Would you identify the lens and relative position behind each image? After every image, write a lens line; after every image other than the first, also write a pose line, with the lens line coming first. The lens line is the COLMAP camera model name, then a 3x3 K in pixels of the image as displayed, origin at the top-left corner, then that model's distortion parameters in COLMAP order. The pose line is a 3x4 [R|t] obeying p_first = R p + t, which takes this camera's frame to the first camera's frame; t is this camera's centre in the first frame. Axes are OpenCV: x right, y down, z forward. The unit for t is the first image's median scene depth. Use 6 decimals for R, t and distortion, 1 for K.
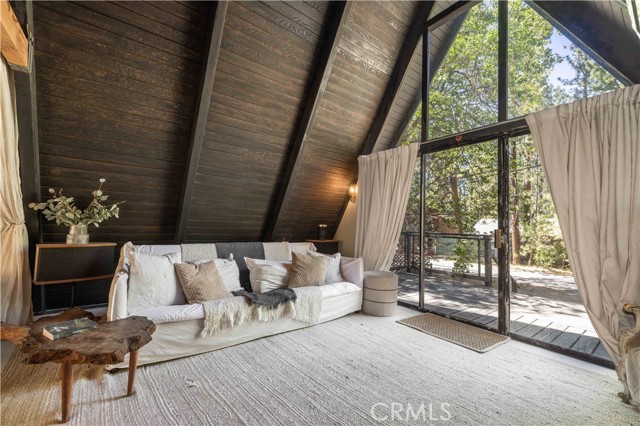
lens RADIAL K [[274.6, 0, 321.5], [0, 274.6, 212.5], [0, 0, 1]] dist [0.000003, 0.000439]
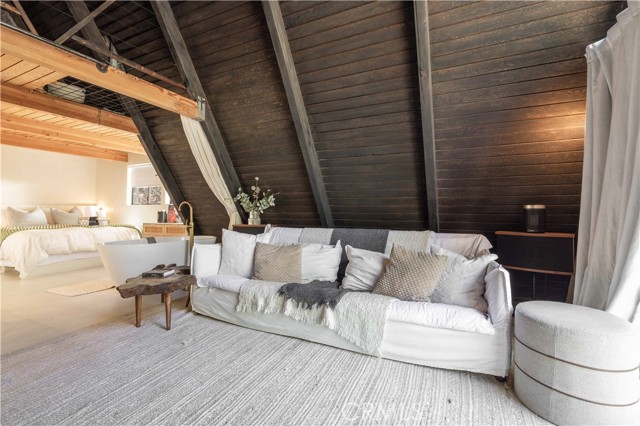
lens RADIAL K [[274.6, 0, 322.3], [0, 274.6, 206.6], [0, 0, 1]] dist [0.000003, 0.000439]
pose [[0.451873, -0.045104, -0.890941, 0.546484], [0.050103, 0.998428, -0.025133, 0.071010], [0.890674, -0.033282, 0.453422, 0.647335]]
